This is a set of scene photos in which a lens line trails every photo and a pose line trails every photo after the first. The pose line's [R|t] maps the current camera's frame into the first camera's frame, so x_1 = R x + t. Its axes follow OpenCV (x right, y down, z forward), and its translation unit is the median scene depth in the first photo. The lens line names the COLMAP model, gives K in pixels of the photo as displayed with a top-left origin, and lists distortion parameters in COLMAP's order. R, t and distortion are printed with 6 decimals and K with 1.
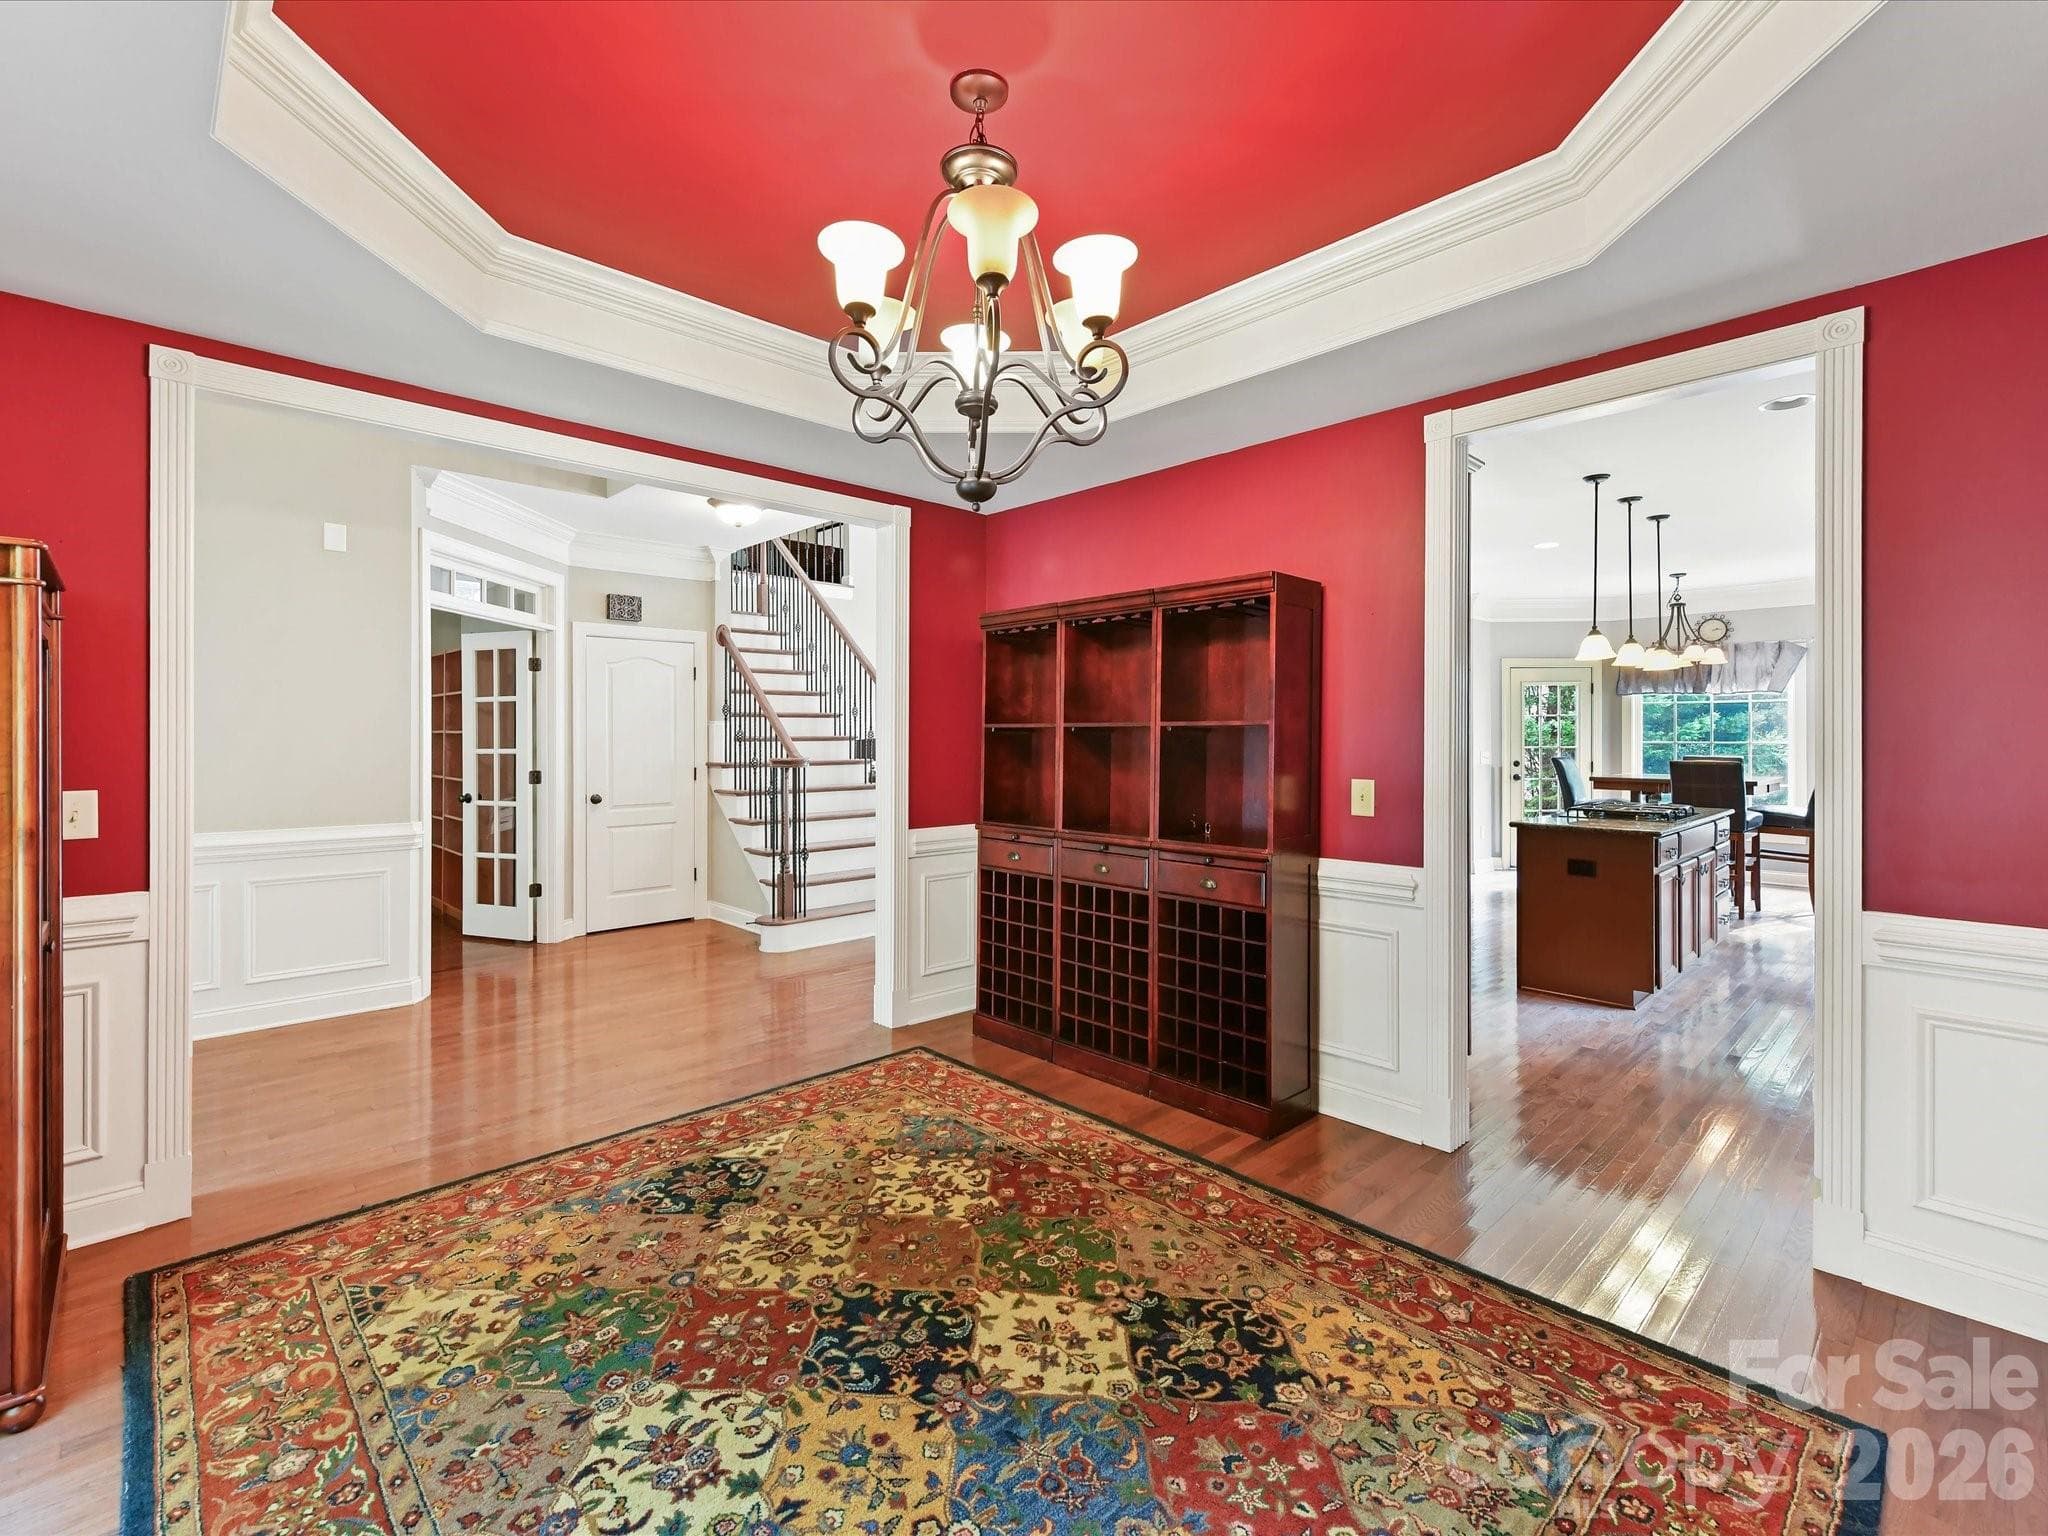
lens RADIAL K [[928.0, 0, 1026.9], [0, 928.0, 733.0], [0, 0, 1]] dist [0.040736, 0.000035]
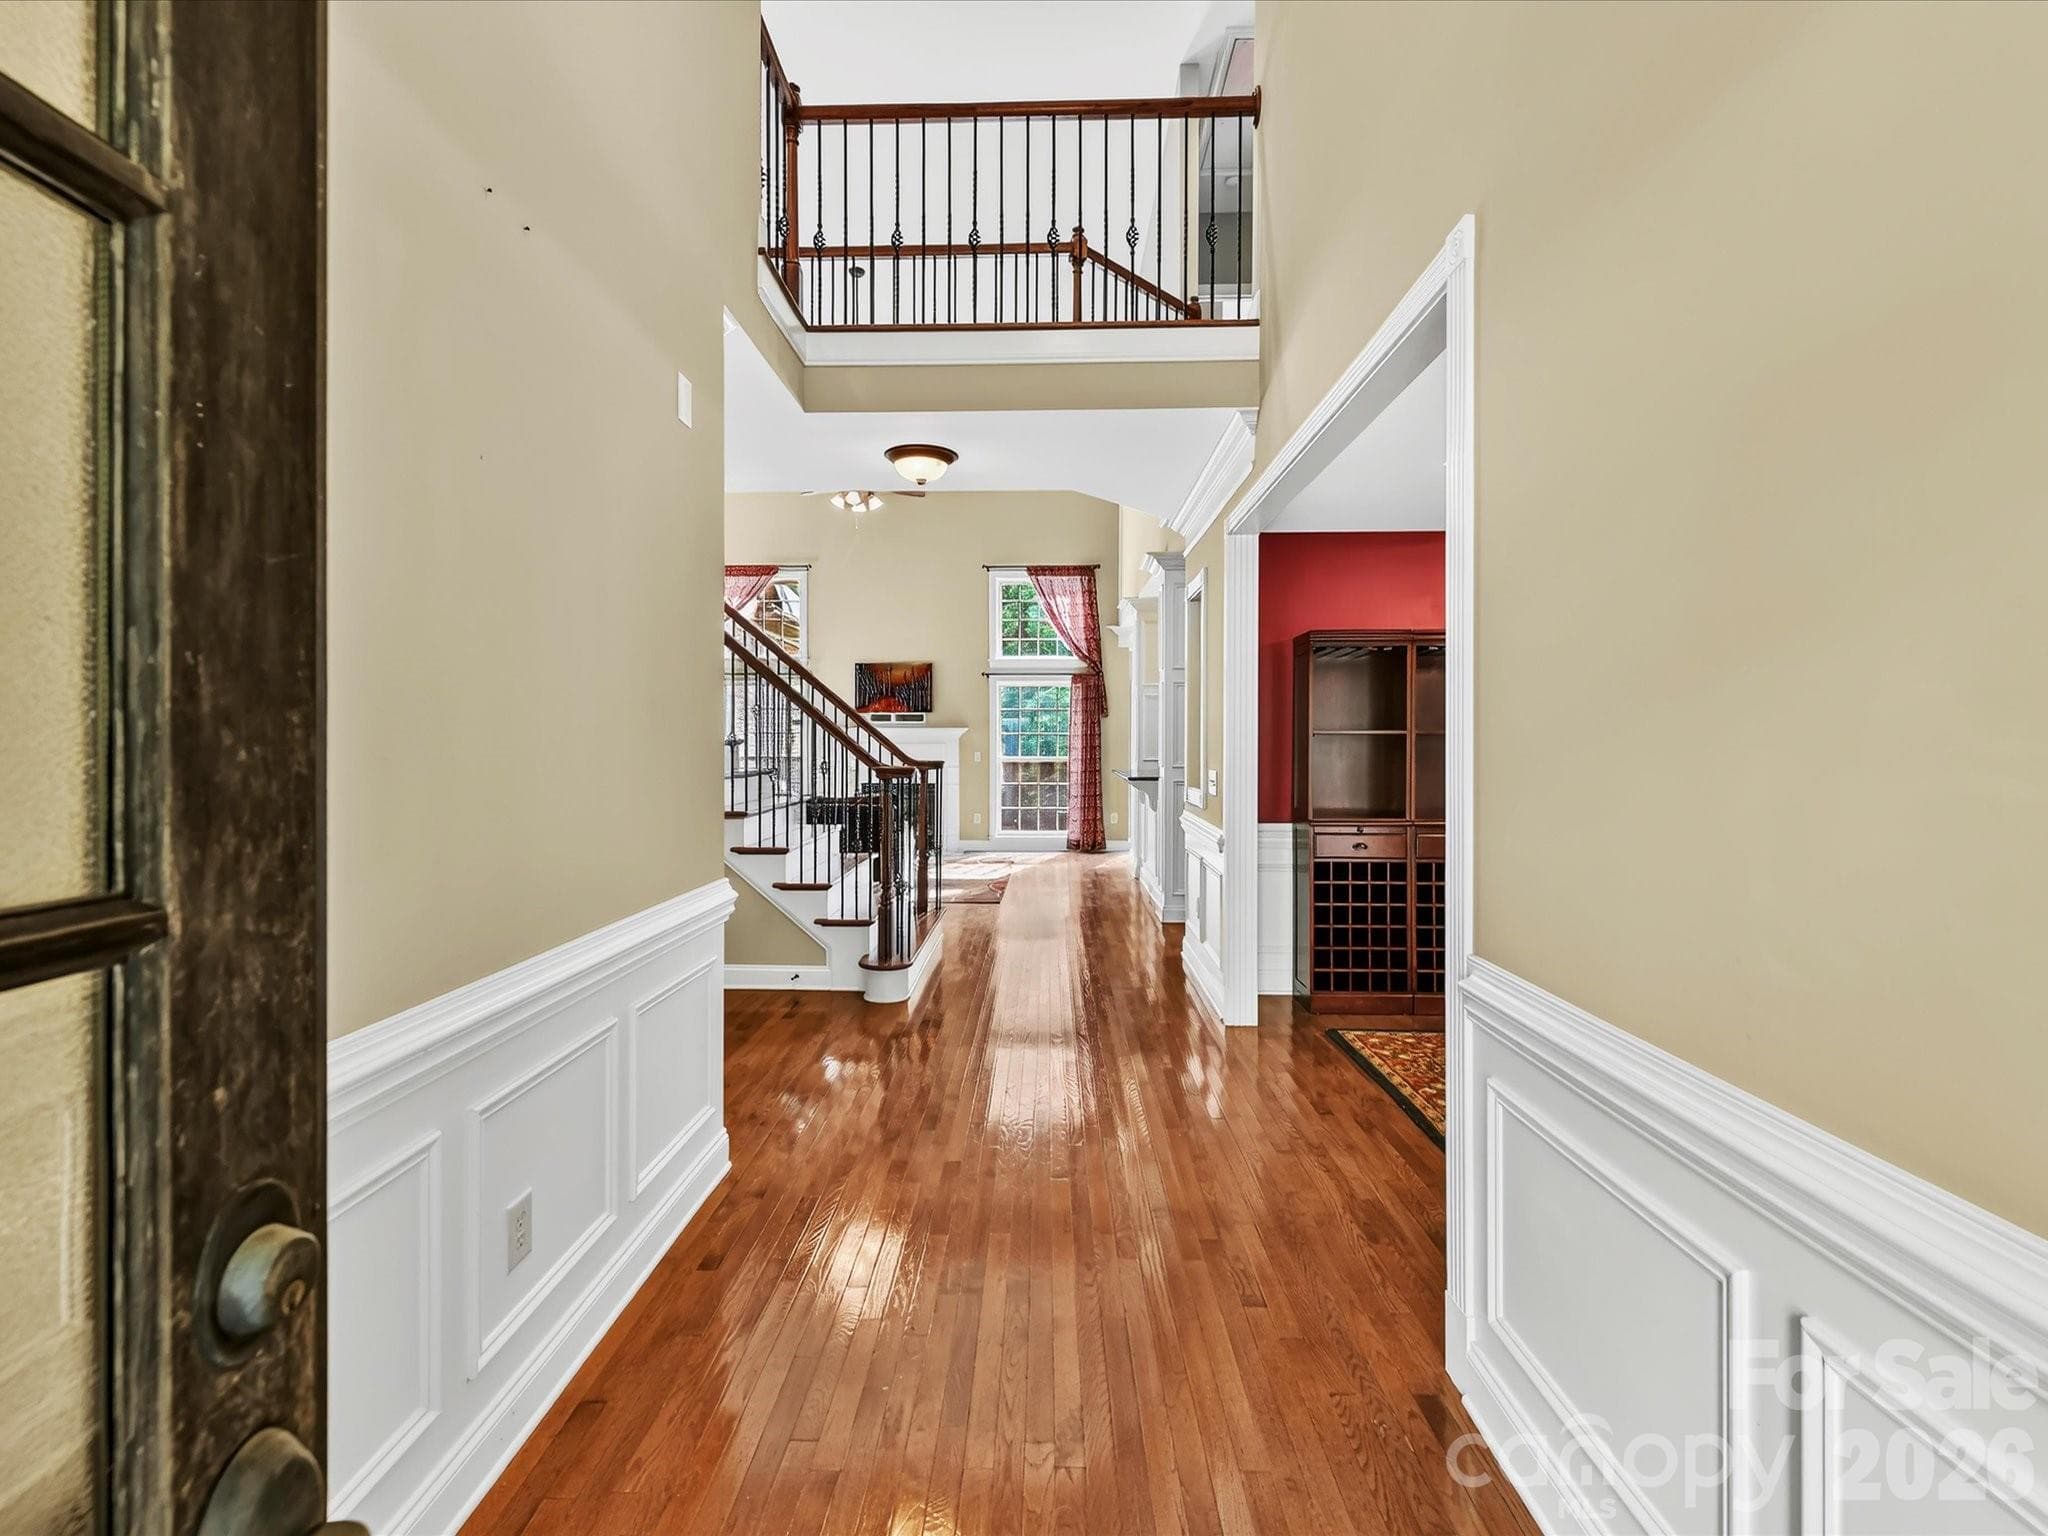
lens RADIAL K [[928.0, 0, 1026.9], [0, 928.0, 733.0], [0, 0, 1]] dist [0.040736, 0.000035]
pose [[0.712121, 0.003124, 0.702050, -1.073145], [-0.003438, 0.999994, -0.000963, -0.003409], [-0.702048, -0.001728, 0.712127, 0.453860]]
